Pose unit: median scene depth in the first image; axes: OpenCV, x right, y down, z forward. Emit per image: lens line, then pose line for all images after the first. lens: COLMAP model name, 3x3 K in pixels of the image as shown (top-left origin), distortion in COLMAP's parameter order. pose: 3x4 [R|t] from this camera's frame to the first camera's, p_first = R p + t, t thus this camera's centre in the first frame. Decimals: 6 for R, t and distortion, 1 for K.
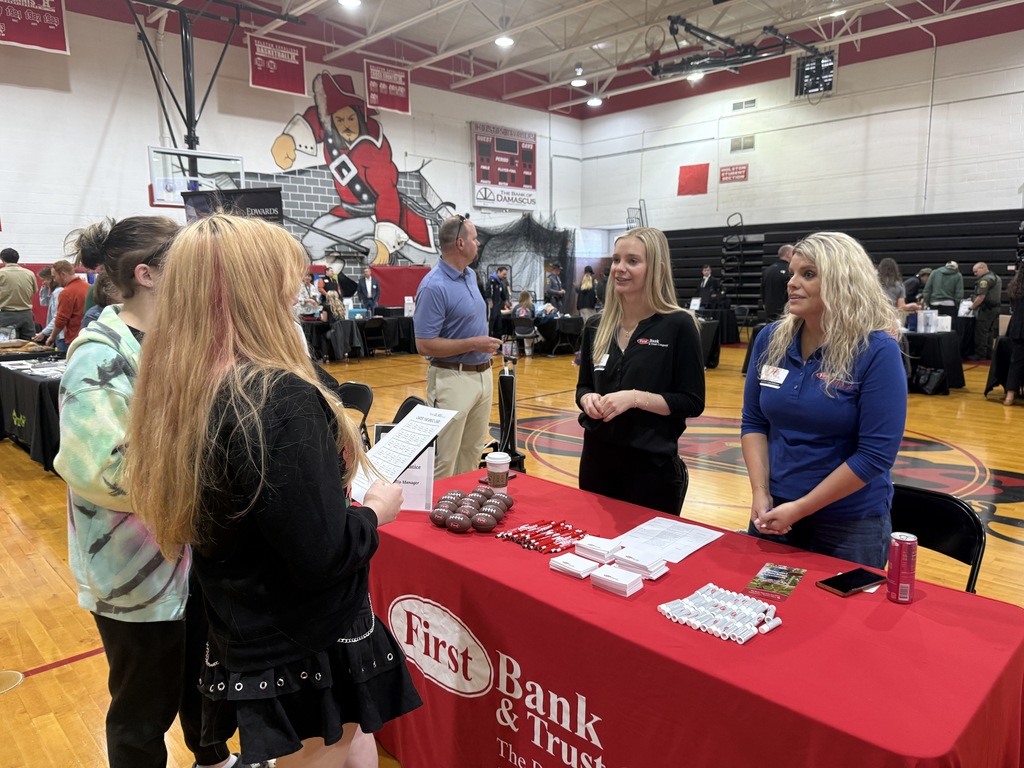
lens RADIAL K [[737.9, 0, 508.7], [0, 737.9, 390.6], [0, 0, 1]] dist [0.011695, -0.015888]
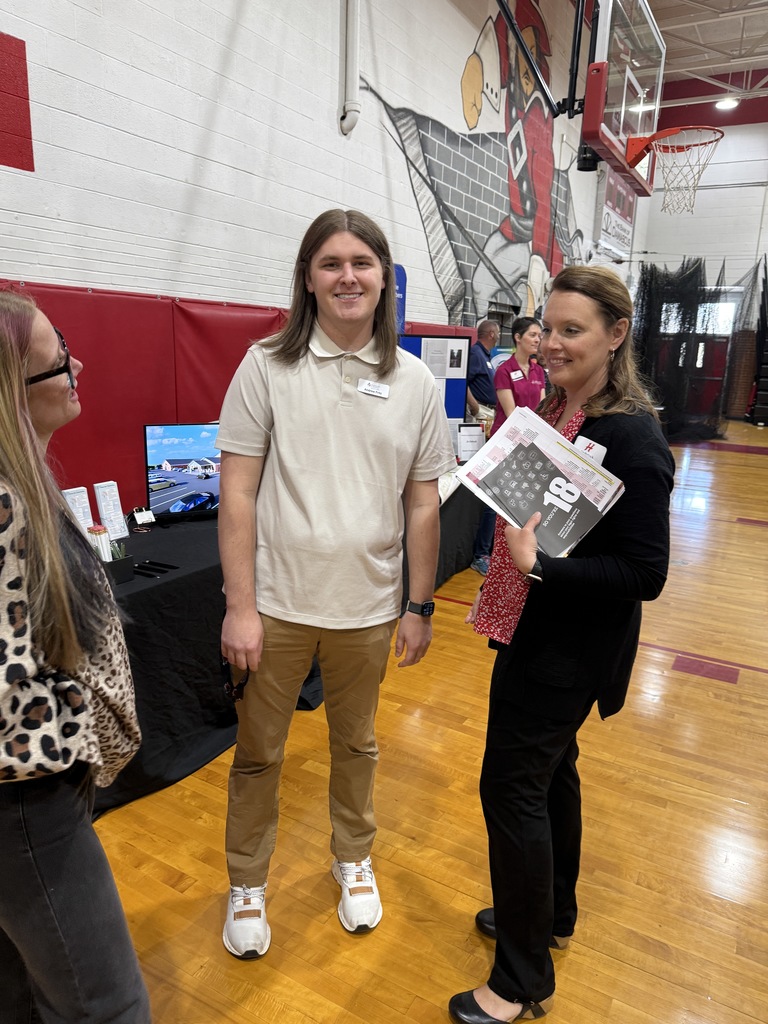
lens RADIAL K [[737.9, 0, 389.3], [0, 737.9, 505.0], [0, 0, 1]] dist [0.011695, -0.015888]
pose [[0.957492, -0.011567, 0.288227, -0.471475], [-0.010219, 0.997208, 0.073967, -0.080026], [-0.288278, -0.073768, 0.954701, 0.496448]]
